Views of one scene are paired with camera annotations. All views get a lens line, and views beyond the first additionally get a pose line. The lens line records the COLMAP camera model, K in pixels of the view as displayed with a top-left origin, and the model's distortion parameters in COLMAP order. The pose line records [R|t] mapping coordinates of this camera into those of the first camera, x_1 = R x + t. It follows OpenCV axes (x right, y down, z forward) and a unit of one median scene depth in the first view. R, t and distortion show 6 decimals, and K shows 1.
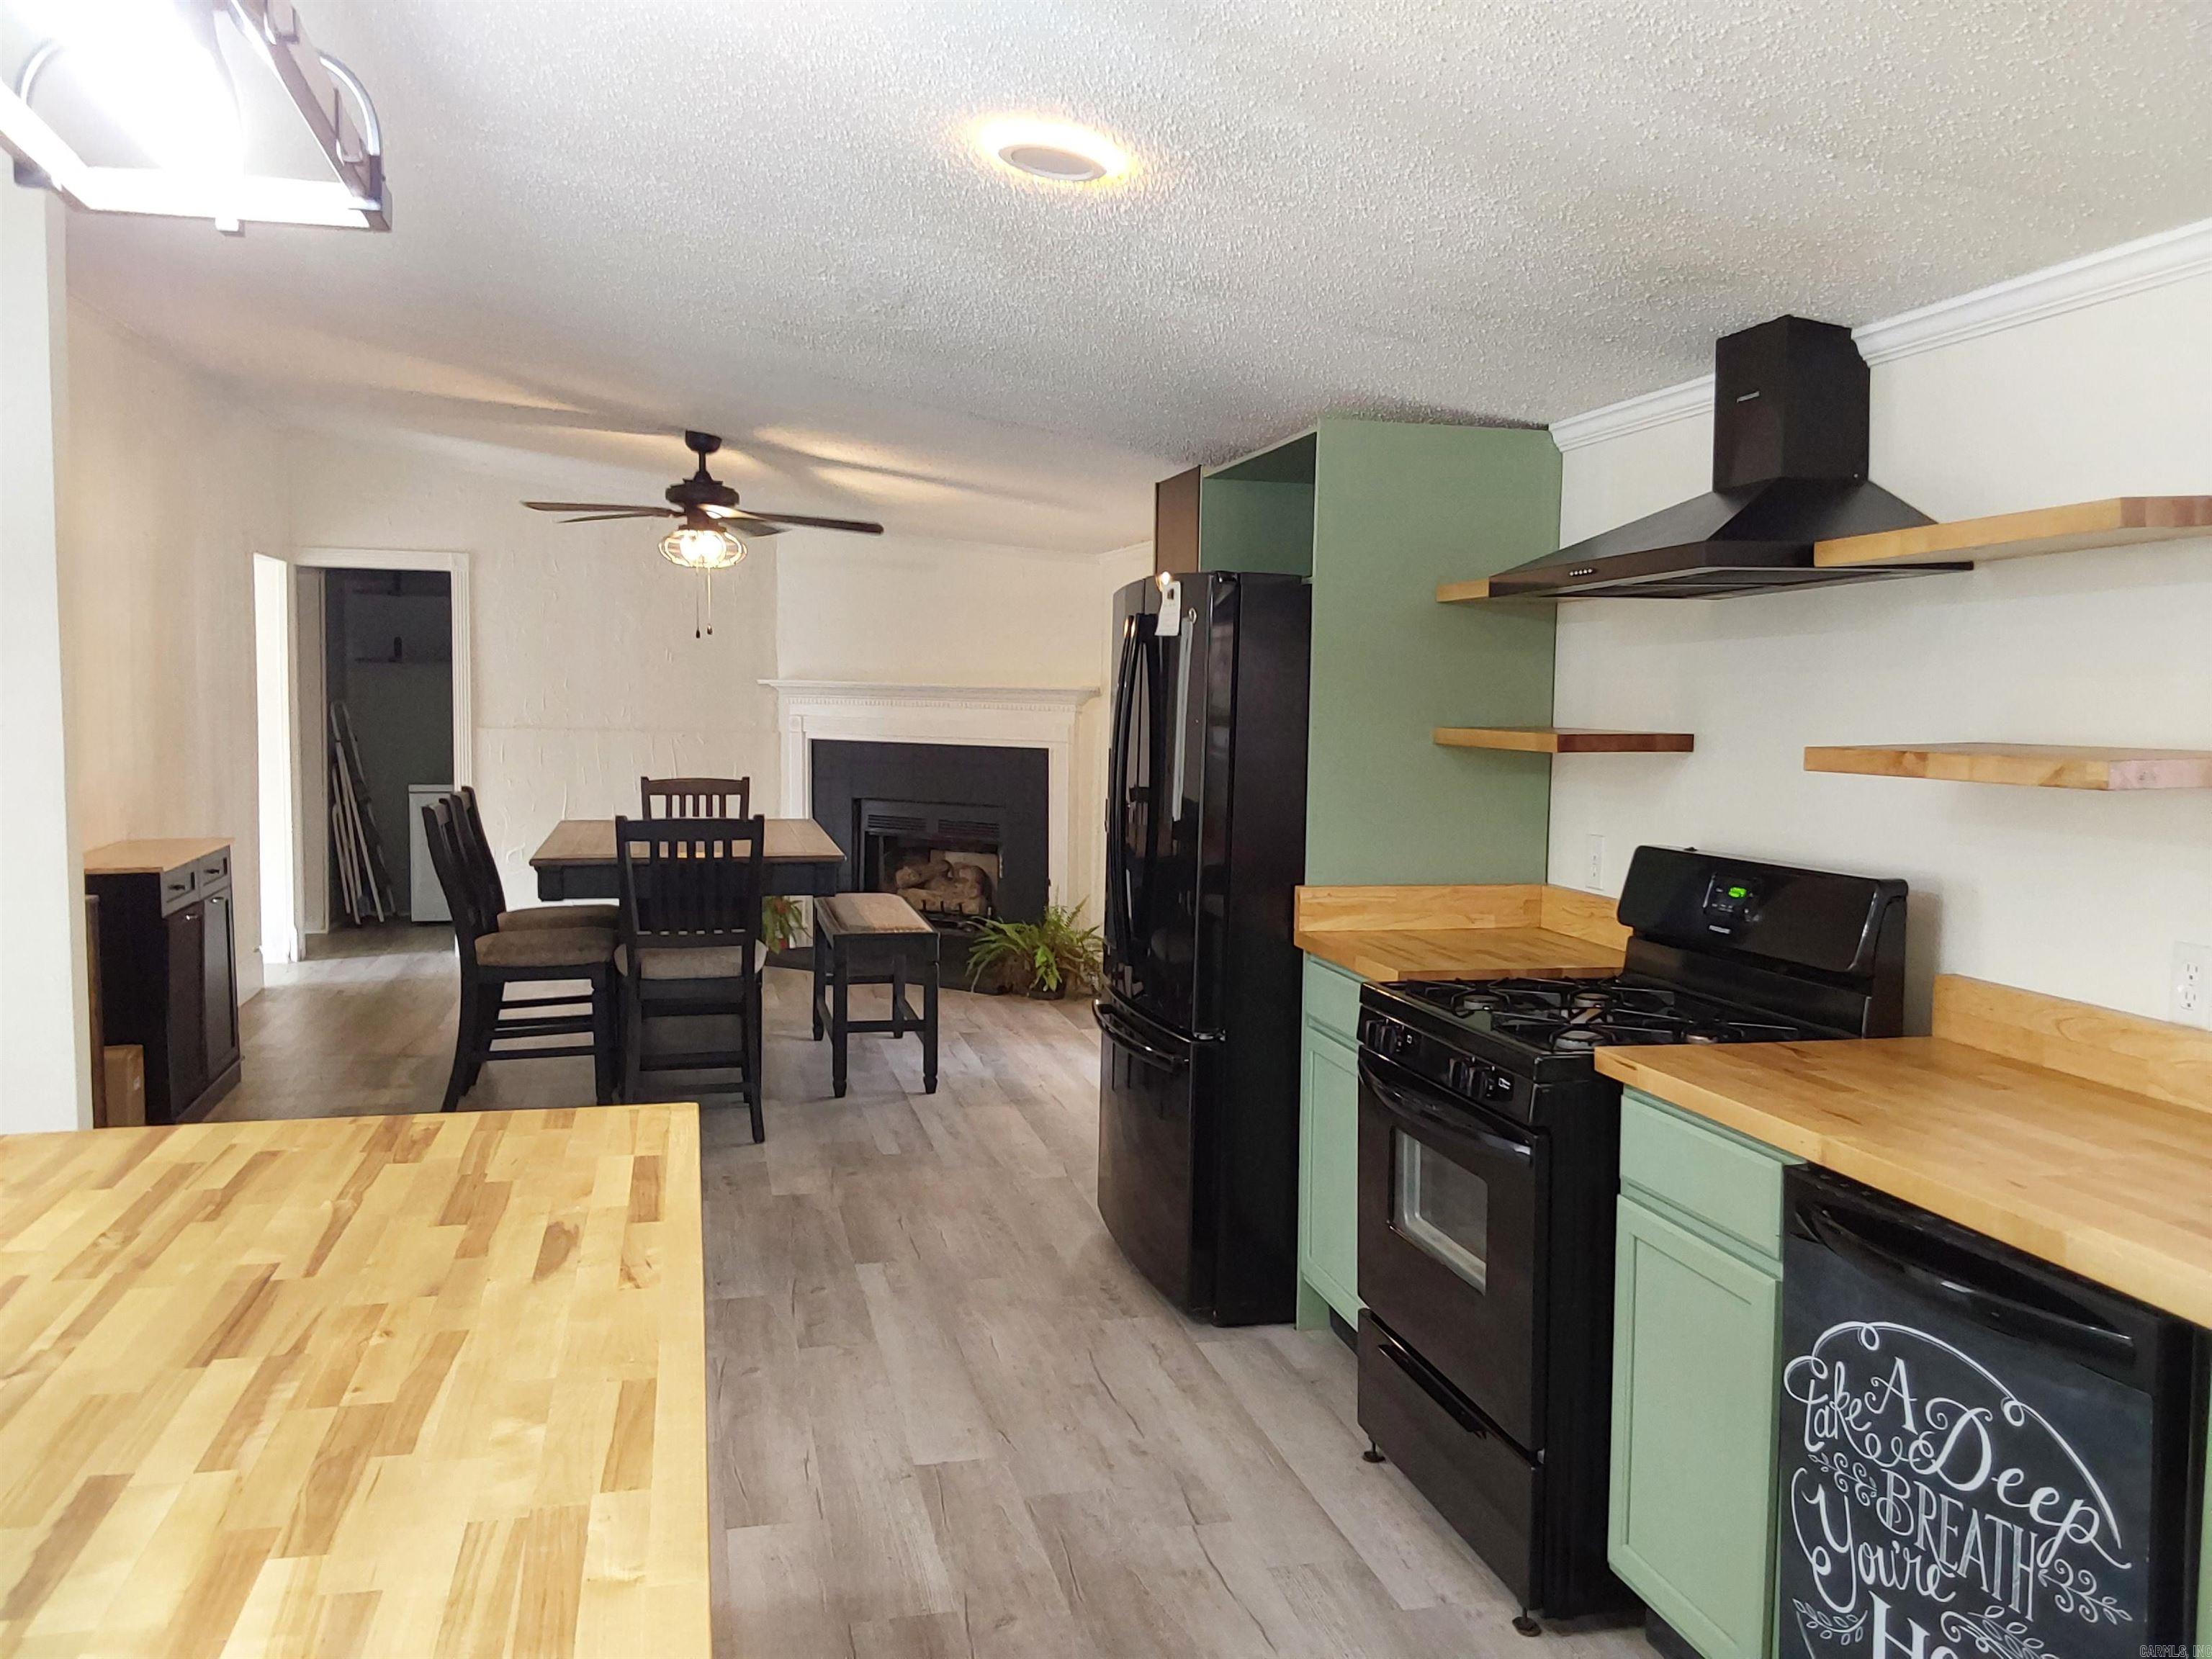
lens RADIAL K [[1783.3, 0, 1139.3], [0, 1783.3, 818.0], [0, 0, 1]] dist [0.139198, -0.225264]
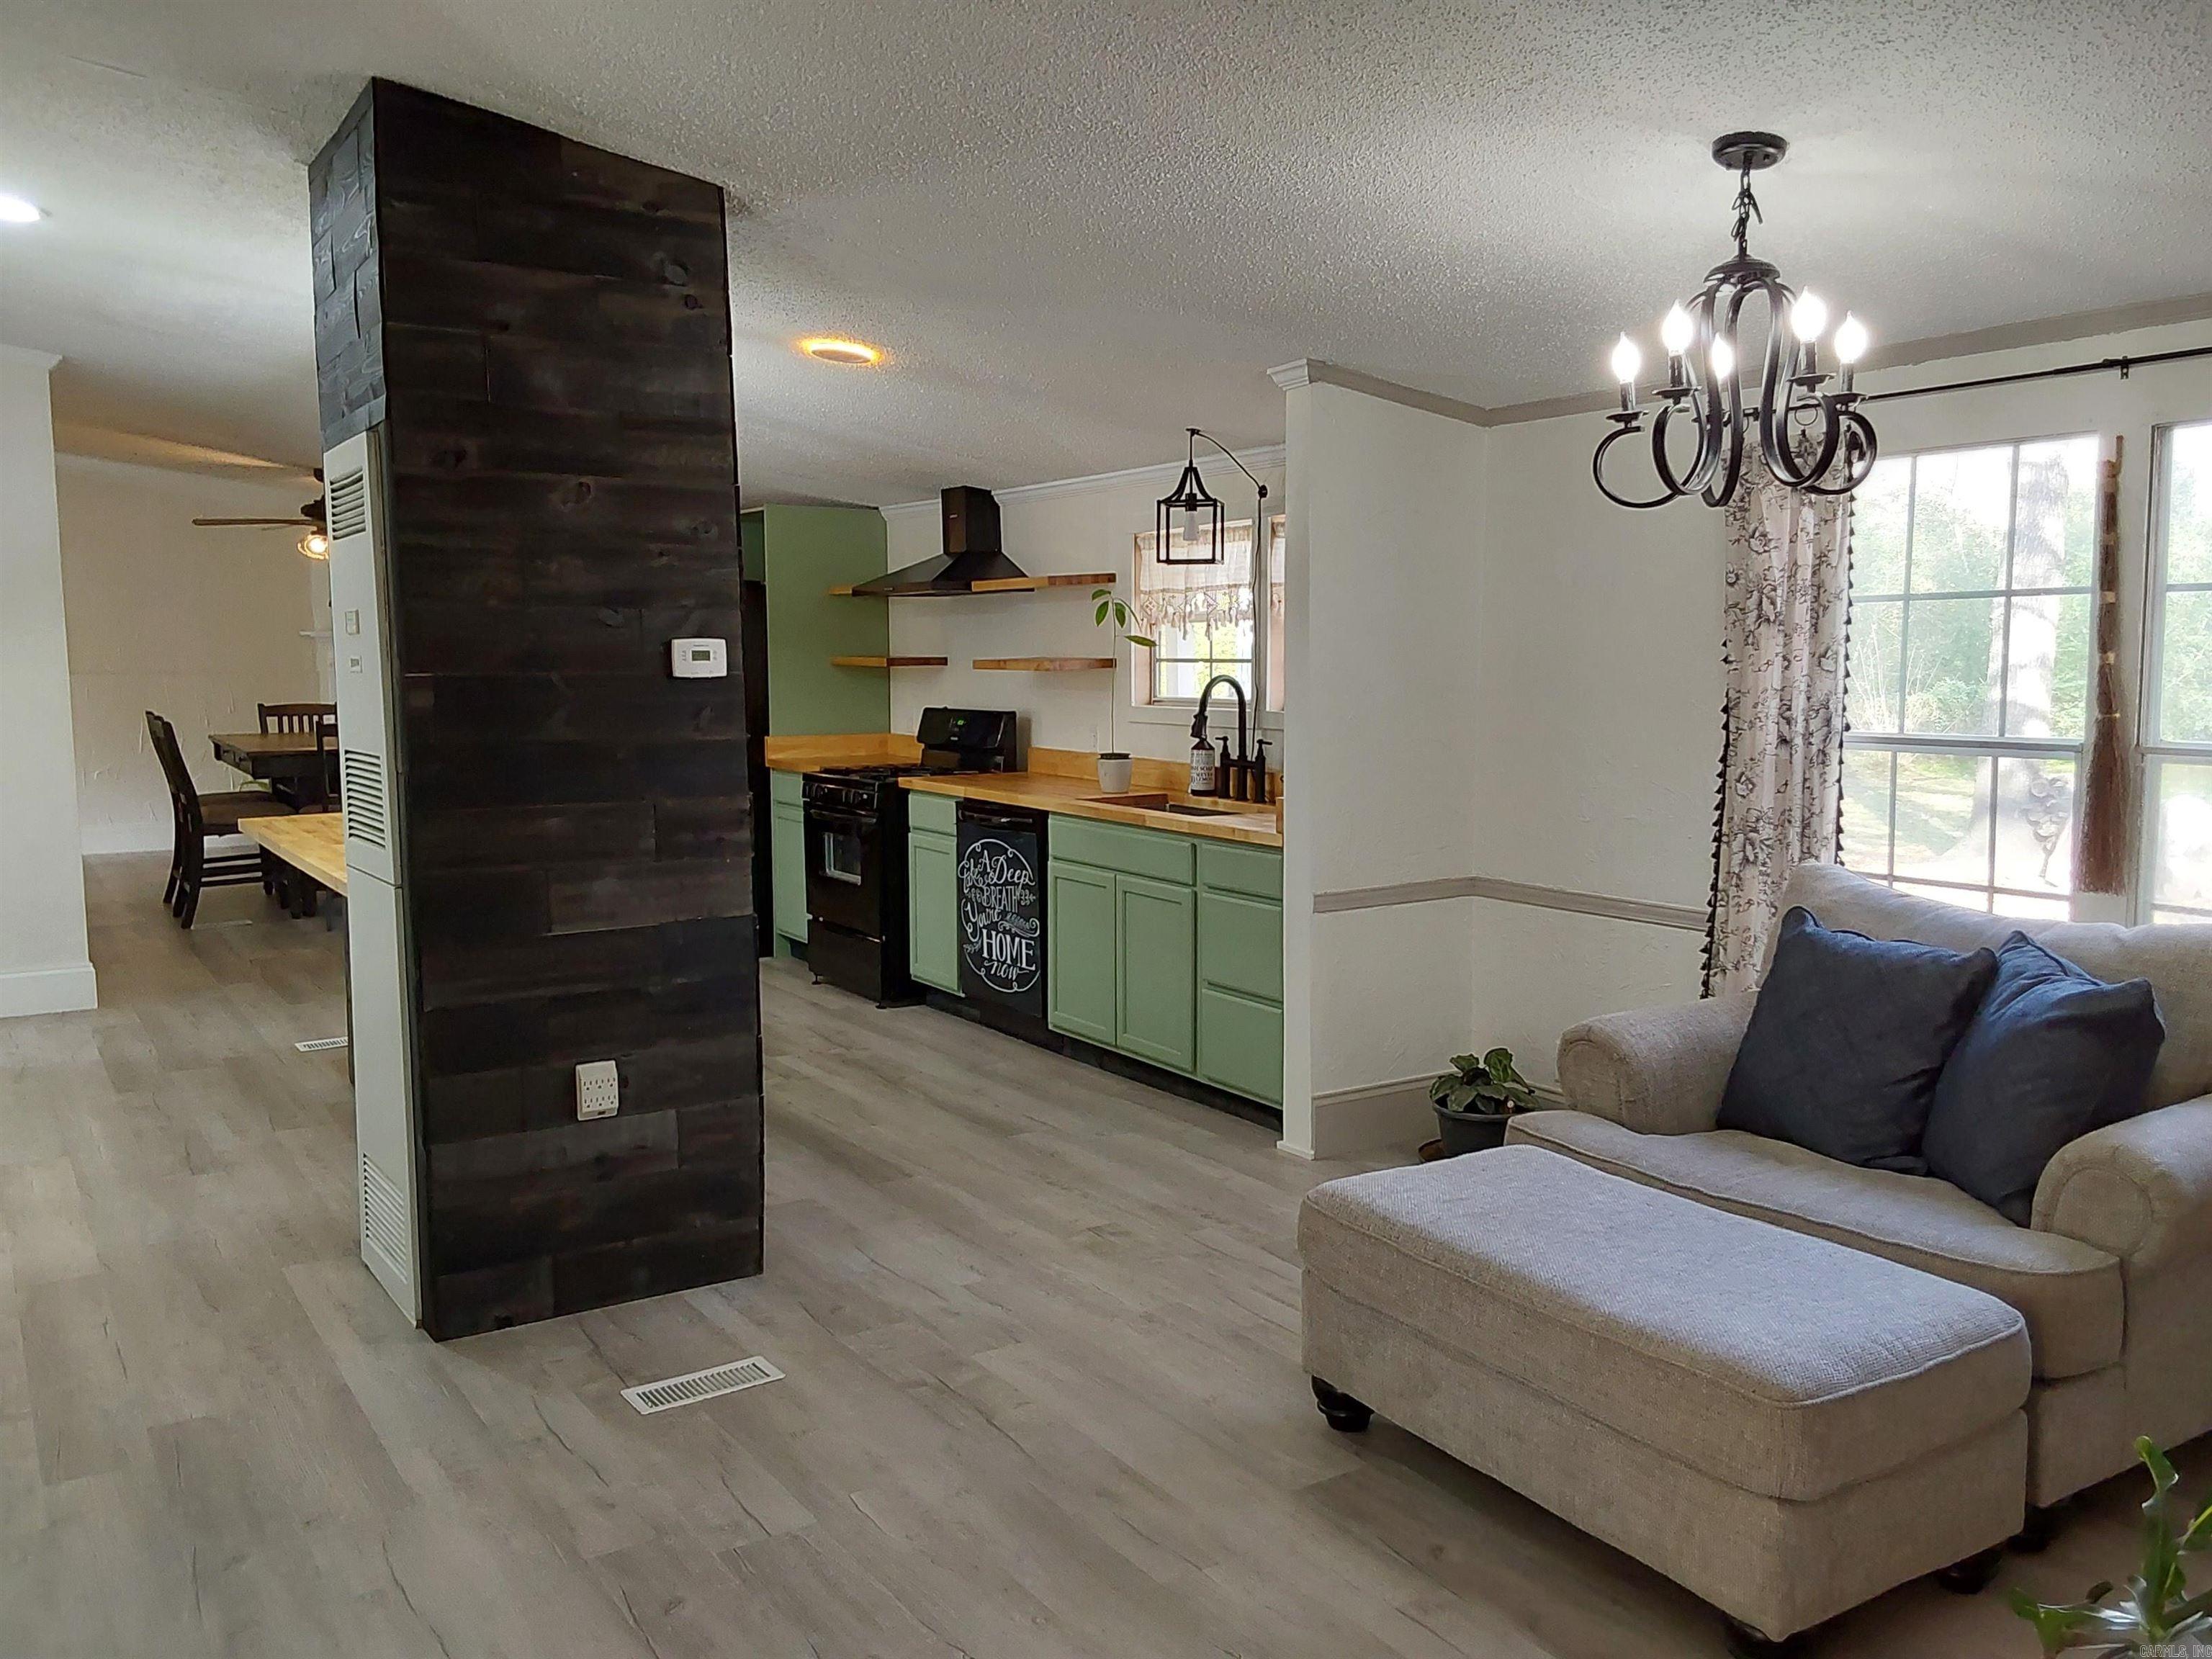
lens RADIAL K [[1783.3, 0, 1139.3], [0, 1783.3, 818.0], [0, 0, 1]] dist [0.139198, -0.225264]
pose [[0.944951, -0.048971, 0.323528, -0.225942], [0.037683, 0.998445, 0.041070, 0.082394], [-0.325036, -0.026618, 0.945327, -1.372739]]
